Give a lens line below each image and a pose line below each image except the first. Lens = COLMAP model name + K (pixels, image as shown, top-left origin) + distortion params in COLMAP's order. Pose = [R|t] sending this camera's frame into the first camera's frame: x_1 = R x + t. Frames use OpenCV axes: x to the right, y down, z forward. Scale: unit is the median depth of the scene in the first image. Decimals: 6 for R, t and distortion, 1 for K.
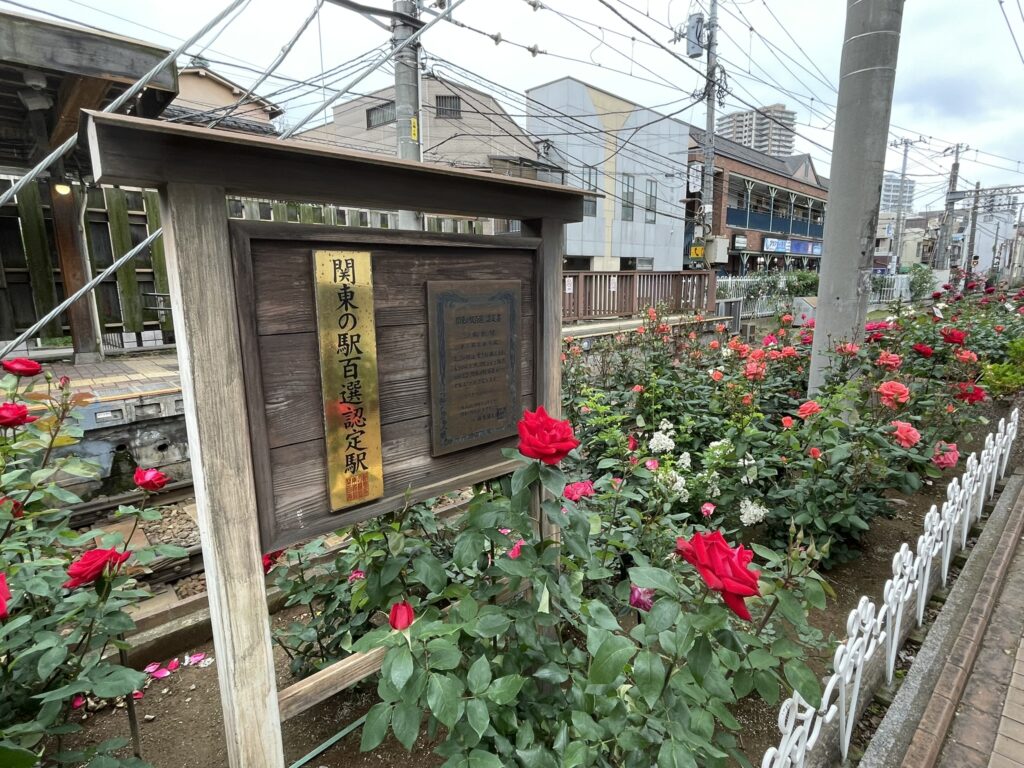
lens RADIAL K [[538.0, 0, 509.9], [0, 538.0, 379.7], [0, 0, 1]] dist [-0.002642, 0.000089]
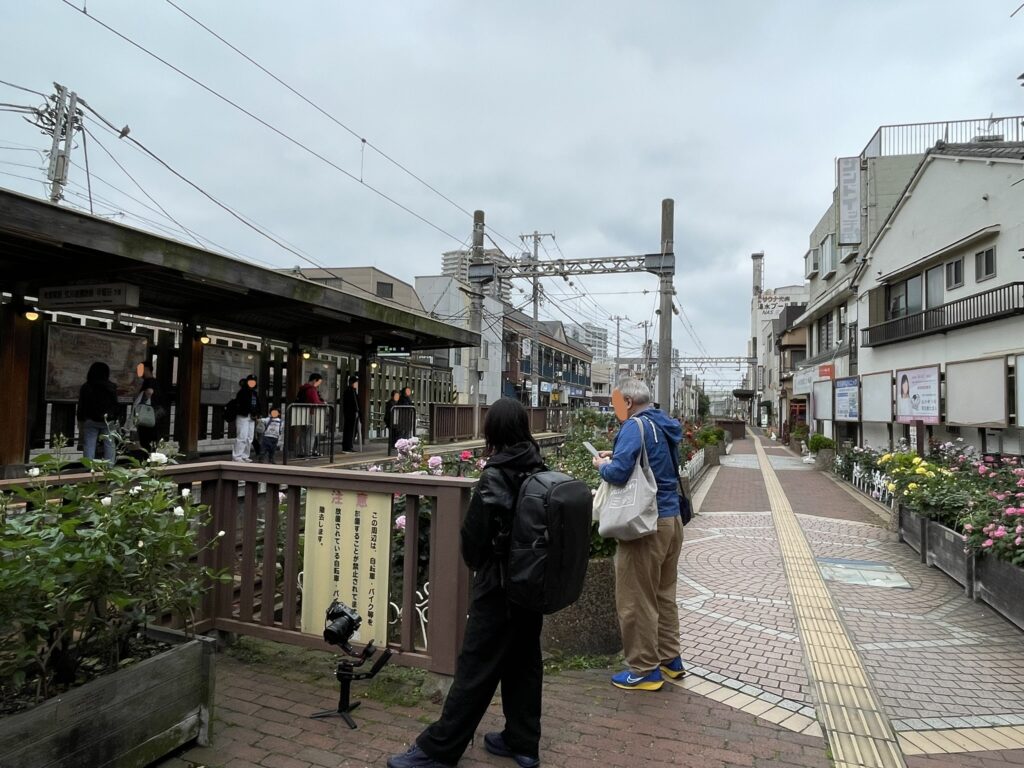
lens RADIAL K [[623.1, 0, 510.9], [0, 623.1, 382.0], [0, 0, 1]] dist [-0.000267, -0.000078]
pose [[0.887851, 0.053737, 0.456983, -0.268578], [0.049040, 0.976449, -0.210099, 0.051353], [-0.457511, 0.208947, 0.864306, -0.266405]]
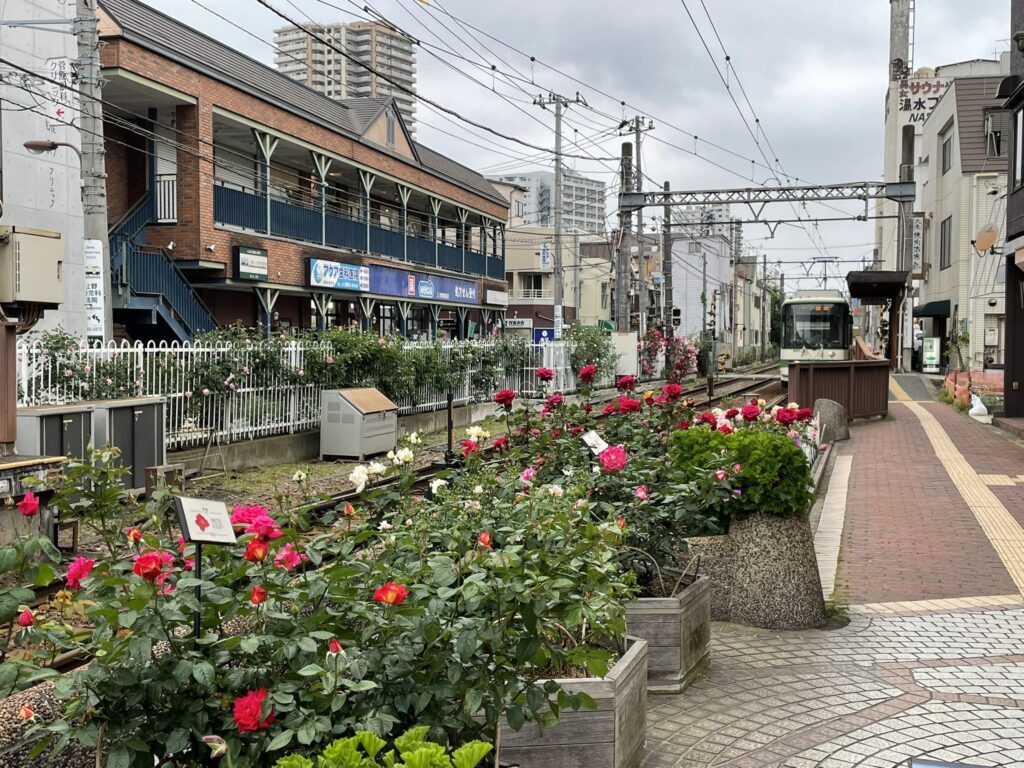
lens RADIAL K [[1160.8, 0, 511.2], [0, 1160.8, 383.7], [0, 0, 1]] dist [0.054001, 0.000000]
pose [[0.856739, -0.004954, 0.515726, 0.098597], [0.081229, 0.988770, -0.125442, -0.016302], [-0.509312, 0.149363, 0.847521, 0.074709]]
